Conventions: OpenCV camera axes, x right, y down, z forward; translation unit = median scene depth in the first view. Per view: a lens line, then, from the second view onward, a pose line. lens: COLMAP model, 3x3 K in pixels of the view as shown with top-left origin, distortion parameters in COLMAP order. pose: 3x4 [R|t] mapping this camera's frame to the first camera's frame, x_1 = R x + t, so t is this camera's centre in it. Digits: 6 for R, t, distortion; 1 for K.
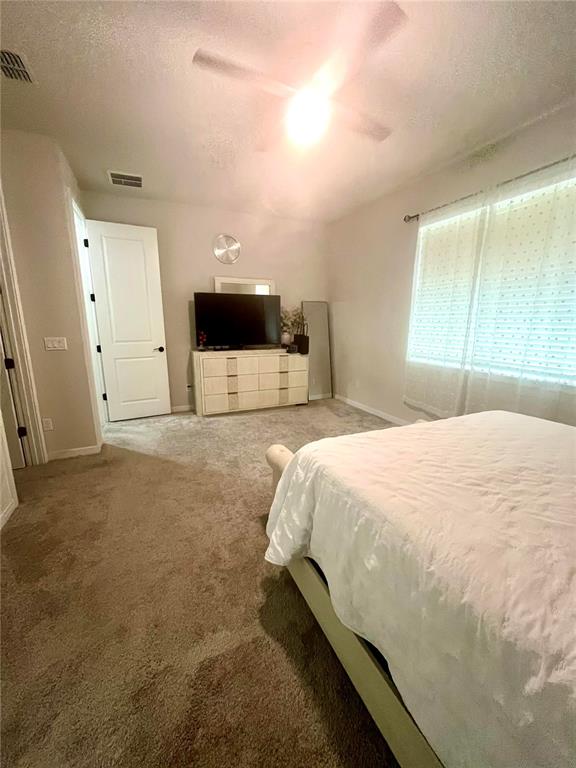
lens RADIAL K [[309.9, 0, 287.9], [0, 309.9, 386.6], [0, 0, 1]] dist [-0.004935, -0.000294]
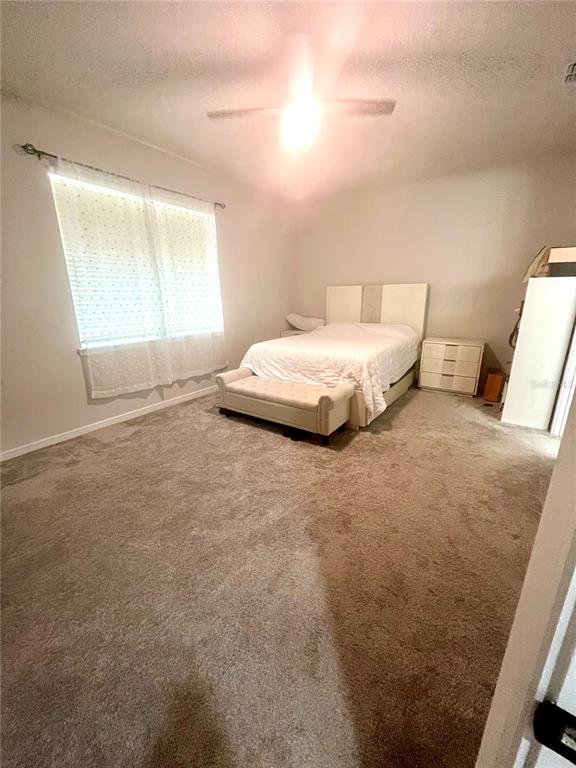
lens RADIAL K [[309.9, 0, 289.2], [0, 309.9, 382.6], [0, 0, 1]] dist [-0.004935, -0.000294]
pose [[-0.507991, -0.237777, 0.827893, -0.647140], [0.180631, 0.910366, 0.372298, -0.237076], [-0.842210, 0.338667, -0.419509, 1.054780]]
